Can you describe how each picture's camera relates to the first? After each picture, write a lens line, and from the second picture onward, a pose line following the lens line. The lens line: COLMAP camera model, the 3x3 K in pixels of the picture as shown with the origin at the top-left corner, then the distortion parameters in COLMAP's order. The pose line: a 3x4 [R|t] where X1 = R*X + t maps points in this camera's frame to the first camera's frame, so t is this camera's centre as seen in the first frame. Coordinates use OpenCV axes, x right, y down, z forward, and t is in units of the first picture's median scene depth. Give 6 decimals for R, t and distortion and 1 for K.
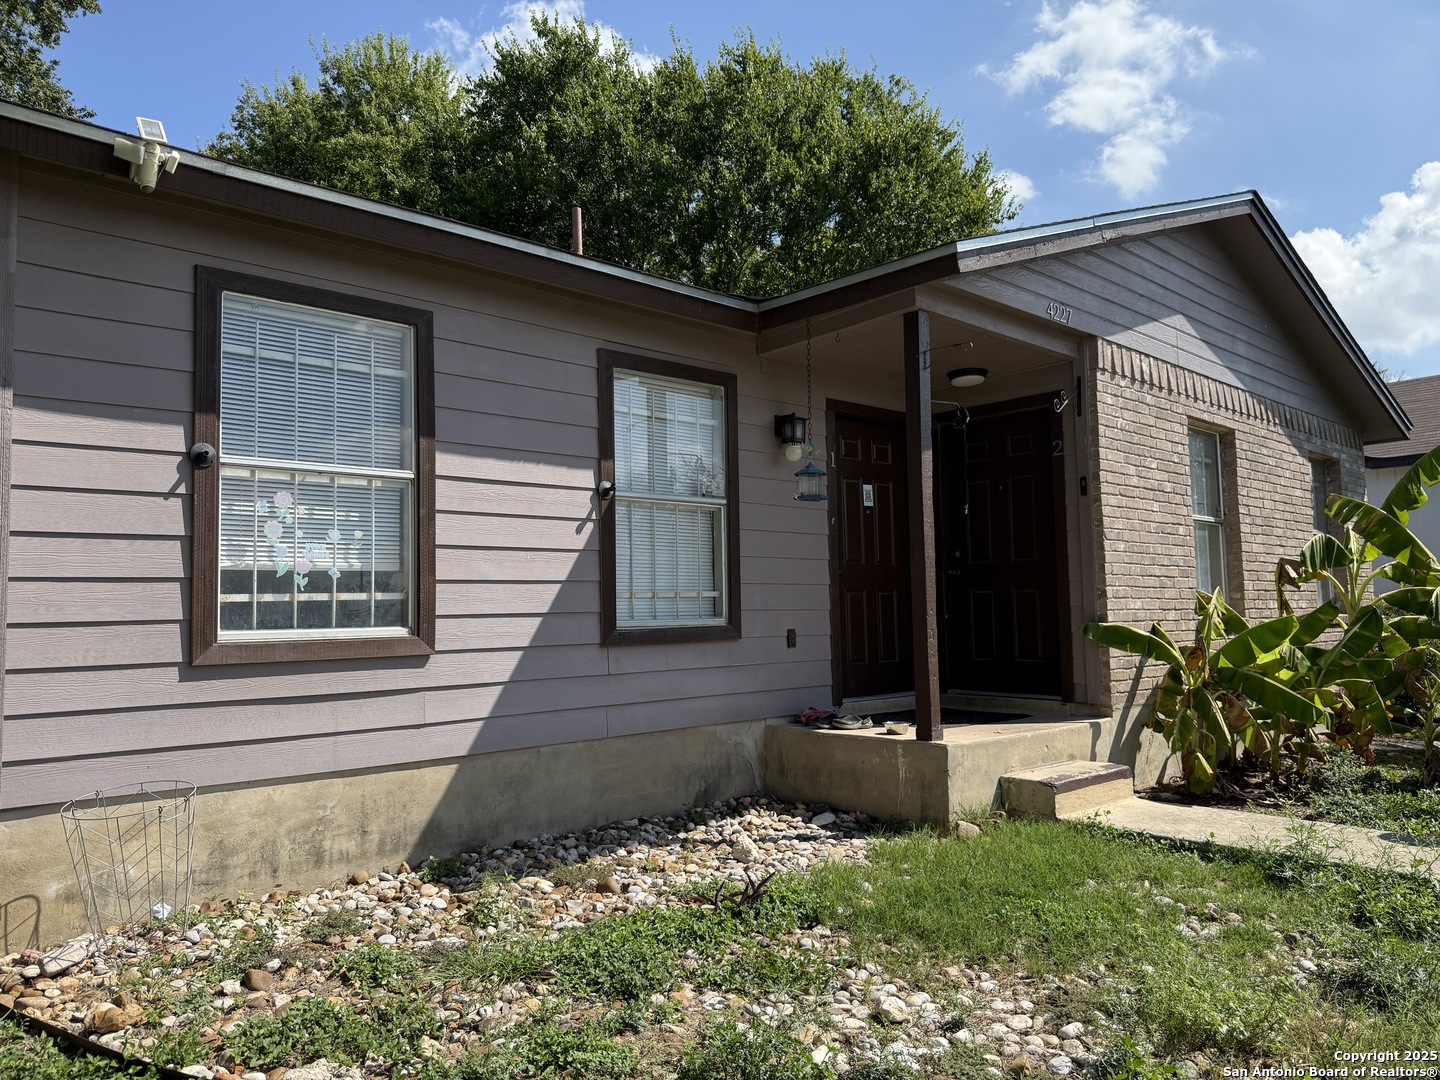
lens RADIAL K [[1030.7, 0, 718.6], [0, 1030.7, 546.5], [0, 0, 1]] dist [0.048440, -0.045955]
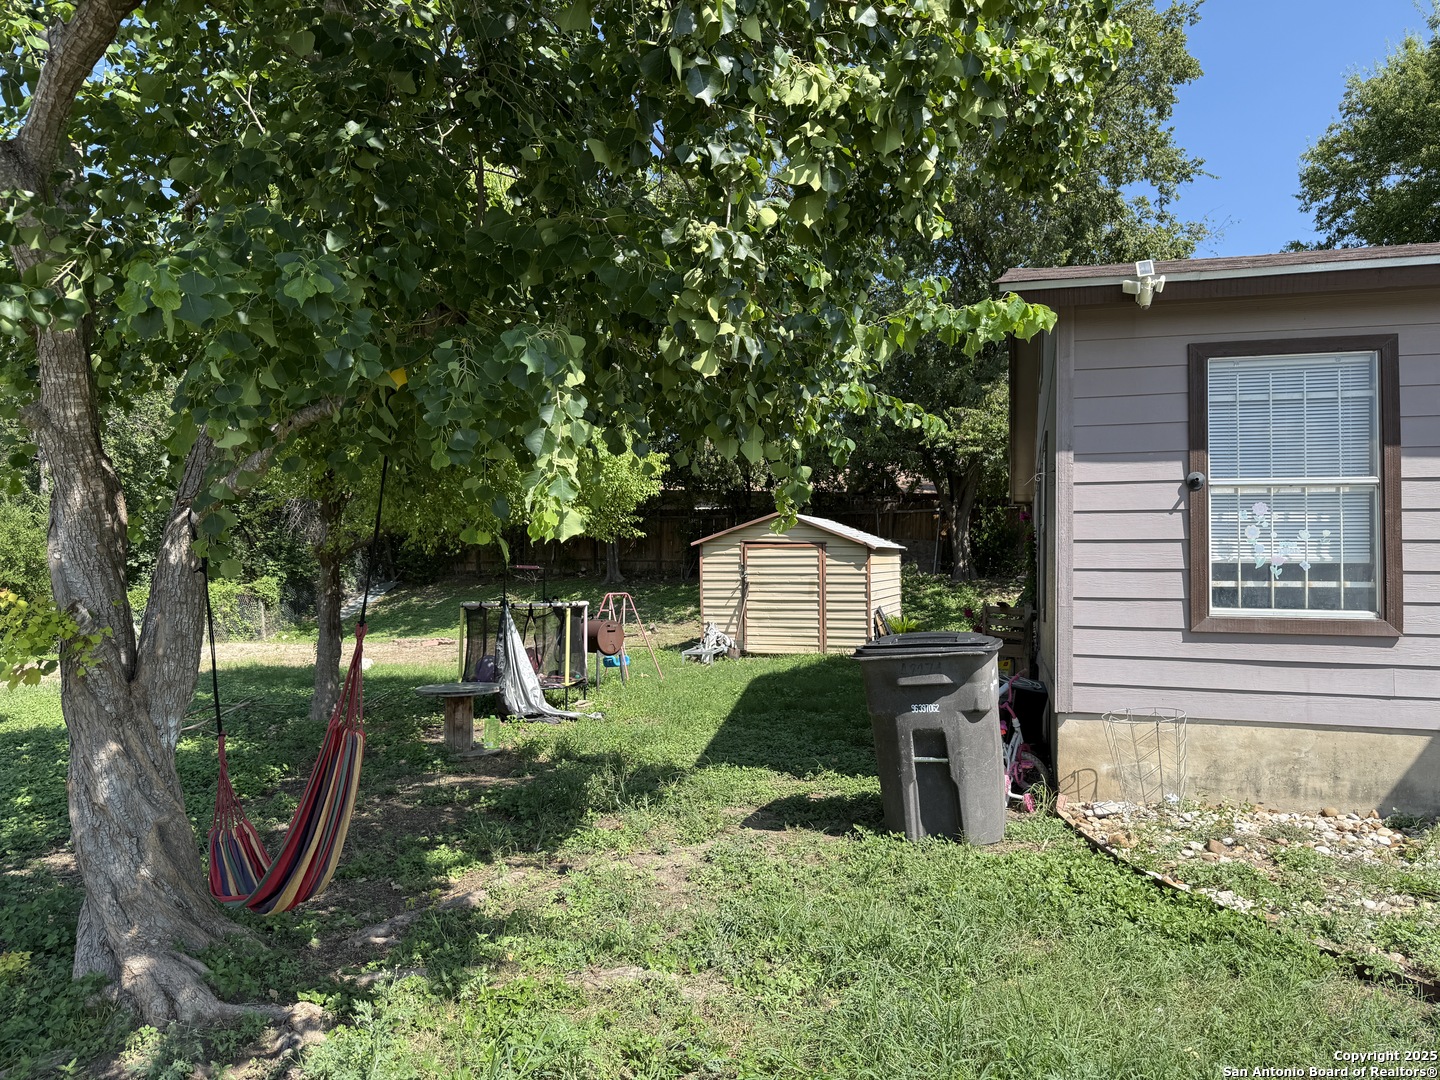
lens RADIAL K [[1030.7, 0, 718.6], [0, 1030.7, 546.5], [0, 0, 1]] dist [0.048440, -0.045955]
pose [[0.527432, -0.015229, -0.849461, 0.326292], [0.028521, 0.999593, -0.000212, -0.016887], [0.849118, -0.024116, 0.527652, -0.259009]]
